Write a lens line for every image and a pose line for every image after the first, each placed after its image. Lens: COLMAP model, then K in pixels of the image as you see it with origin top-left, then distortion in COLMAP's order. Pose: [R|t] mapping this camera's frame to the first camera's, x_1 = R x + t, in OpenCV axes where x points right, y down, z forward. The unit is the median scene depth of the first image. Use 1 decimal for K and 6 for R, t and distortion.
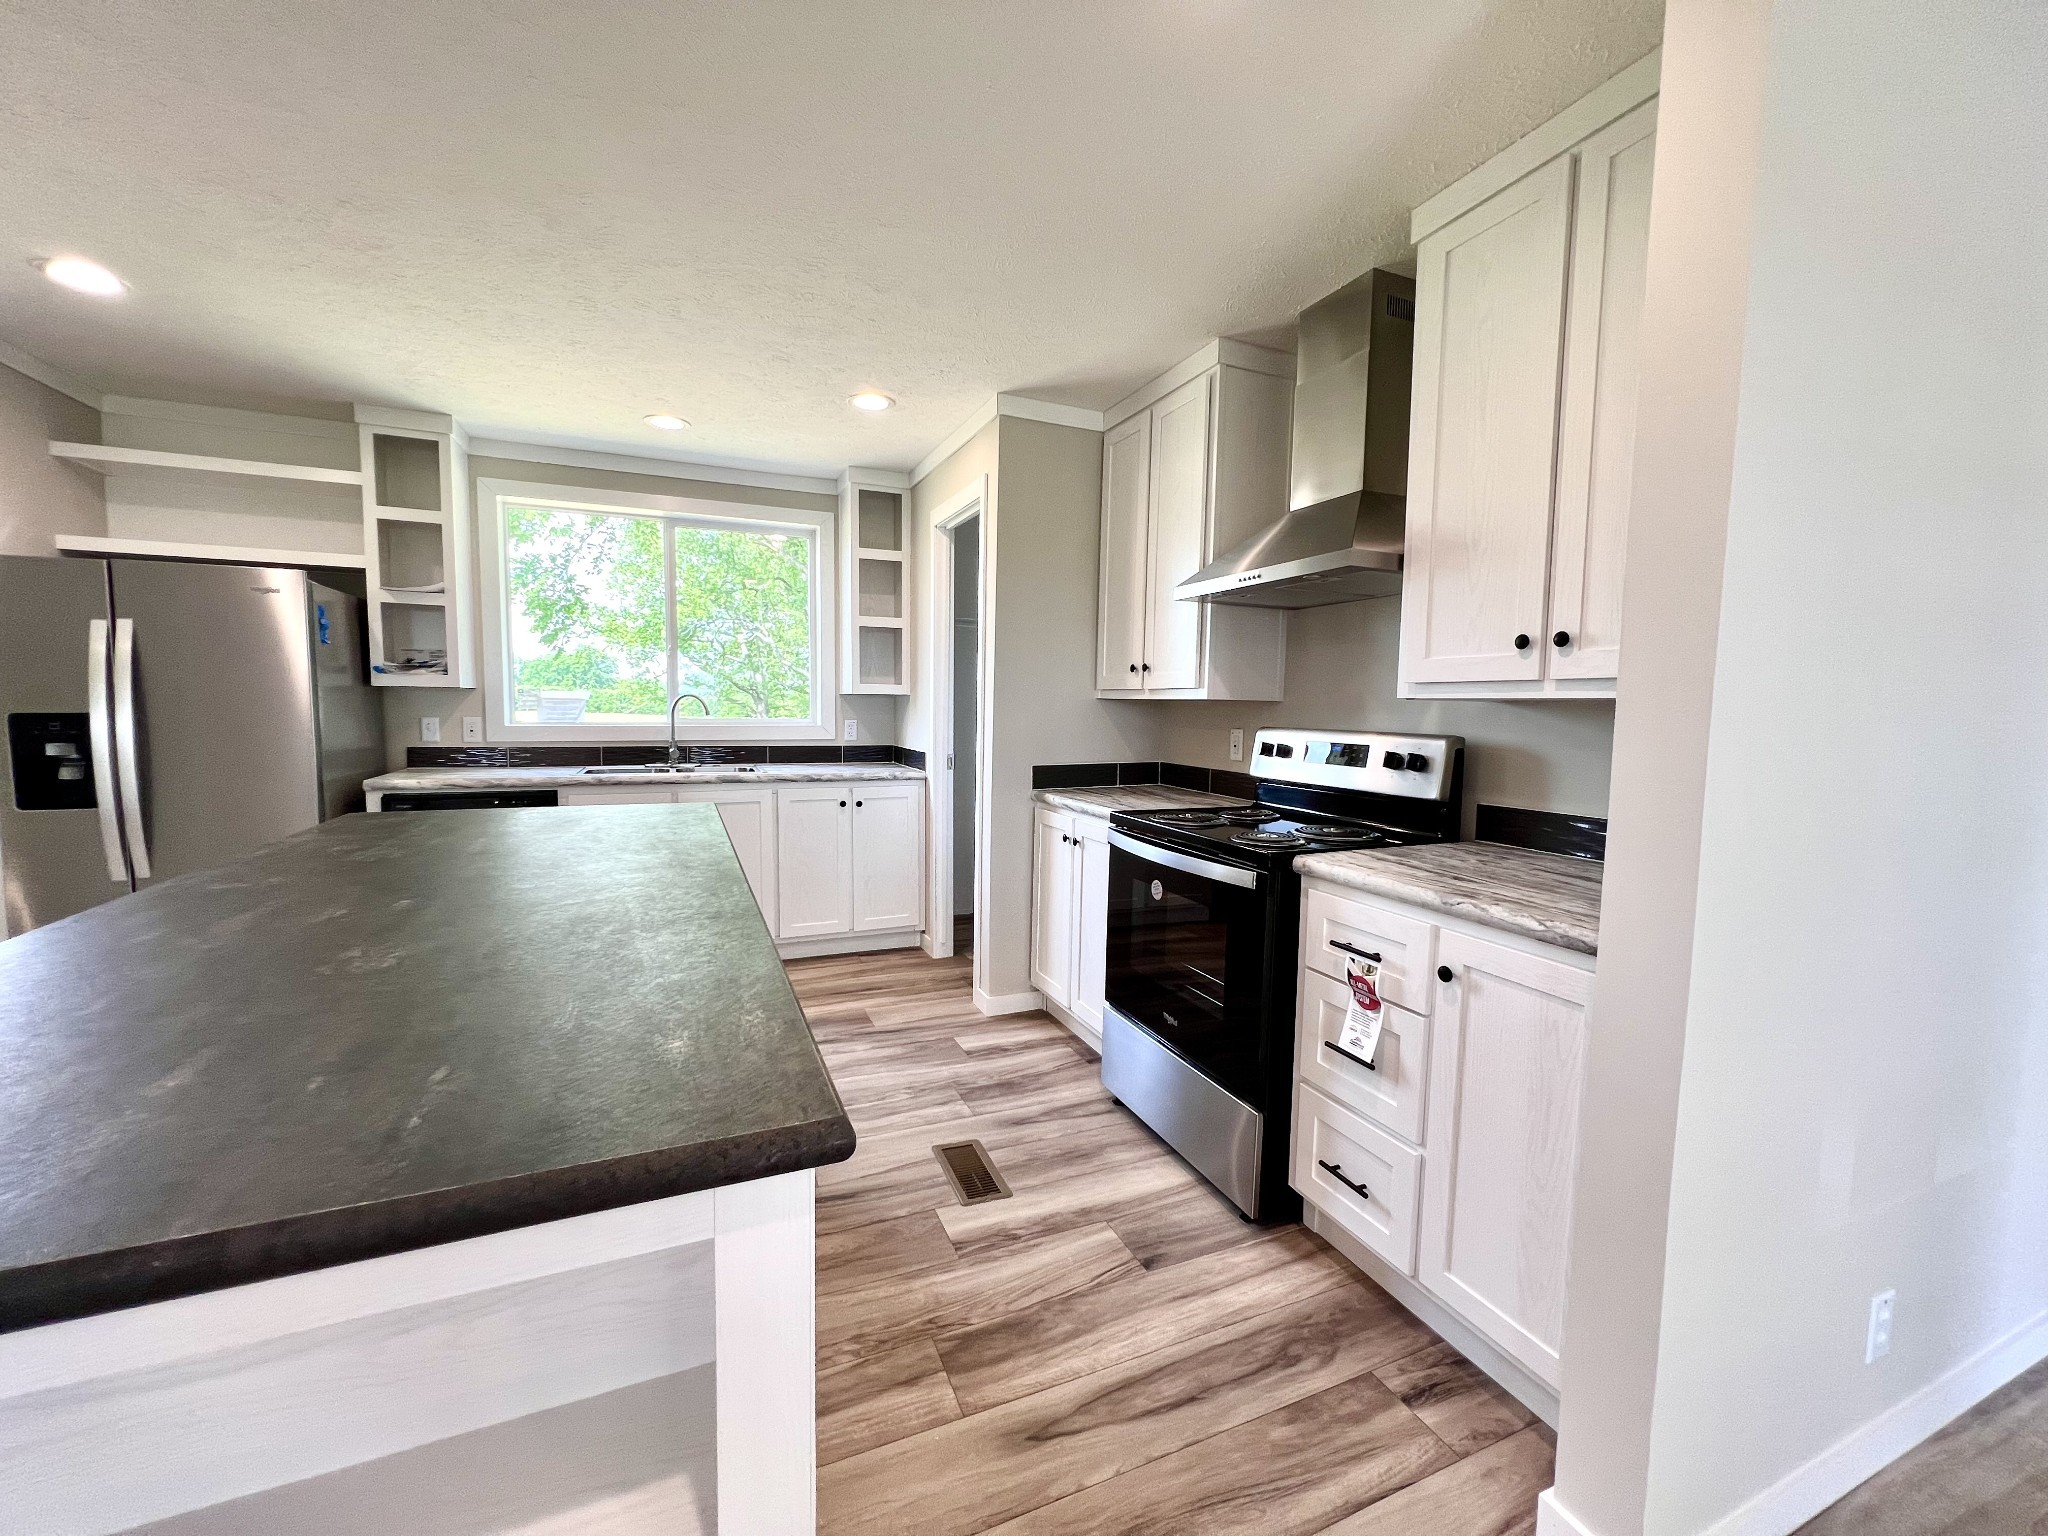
lens RADIAL K [[821.2, 0, 1024.0], [0, 821.2, 768.0], [0, 0, 1]] dist [-0.001609, 0.000009]
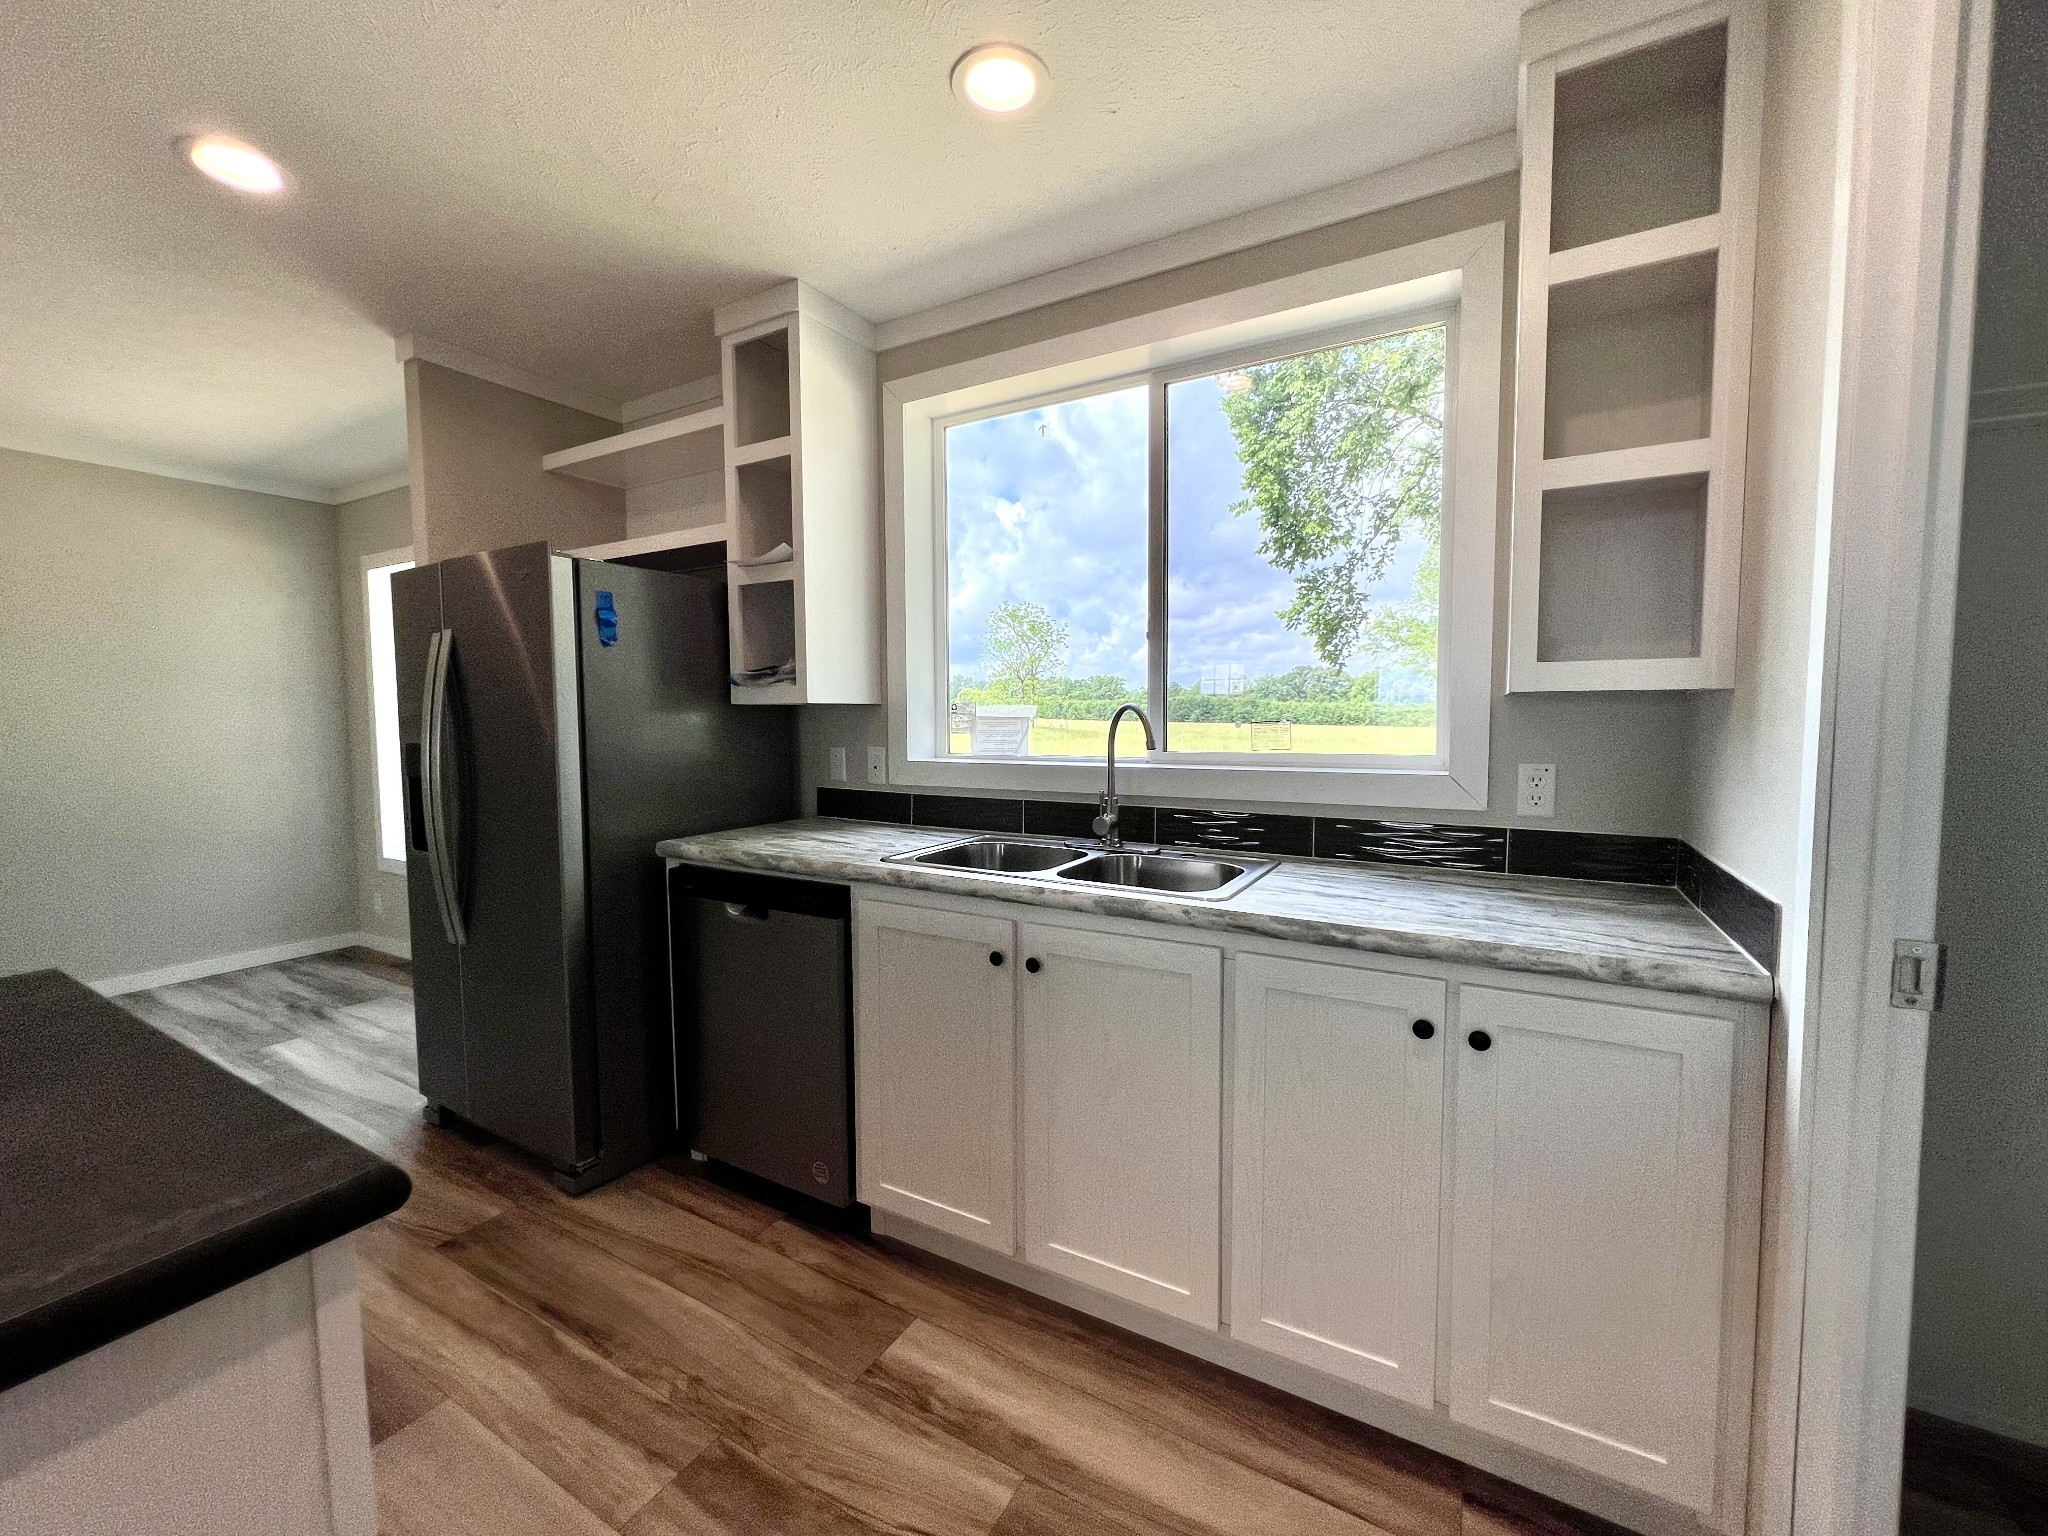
lens RADIAL K [[819.6, 0, 1024.0], [0, 819.6, 768.0], [0, 0, 1]] dist [0.001268, 0.000079]
pose [[0.601401, 0.035491, -0.798158, -0.069713], [-0.048477, 0.998793, 0.007885, -0.064093], [0.797475, 0.033950, 0.602396, 0.789775]]
